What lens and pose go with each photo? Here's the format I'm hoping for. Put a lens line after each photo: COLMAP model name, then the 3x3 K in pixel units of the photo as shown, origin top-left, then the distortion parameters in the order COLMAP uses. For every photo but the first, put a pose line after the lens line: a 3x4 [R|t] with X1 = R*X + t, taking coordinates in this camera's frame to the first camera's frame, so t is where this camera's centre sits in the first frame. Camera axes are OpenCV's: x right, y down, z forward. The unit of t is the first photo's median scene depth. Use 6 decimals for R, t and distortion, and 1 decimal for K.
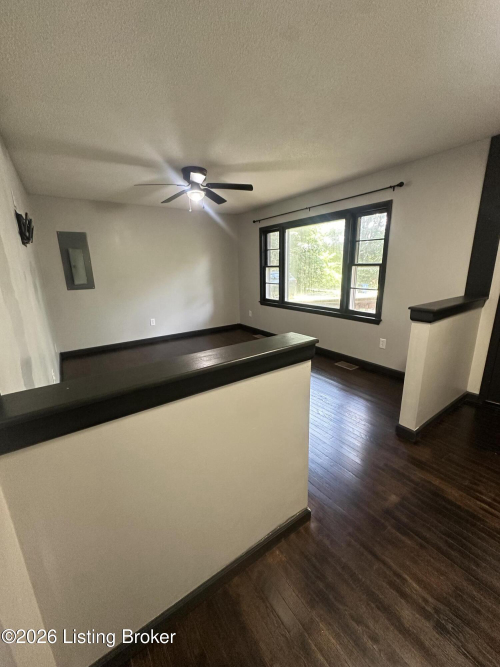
lens RADIAL K [[267.5, 0, 250.2], [0, 267.5, 333.3], [0, 0, 1]] dist [-0.004745, 0.001146]
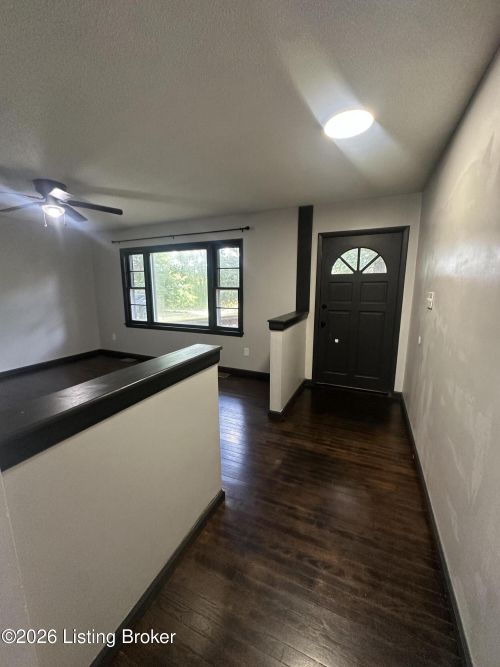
lens RADIAL K [[267.5, 0, 250.0], [0, 267.5, 334.3], [0, 0, 1]] dist [-0.004745, 0.001146]
pose [[0.859666, -0.071116, 0.505882, -0.125272], [0.107652, 0.993245, -0.043309, 0.015457], [-0.499385, 0.091691, 0.861515, -0.084357]]
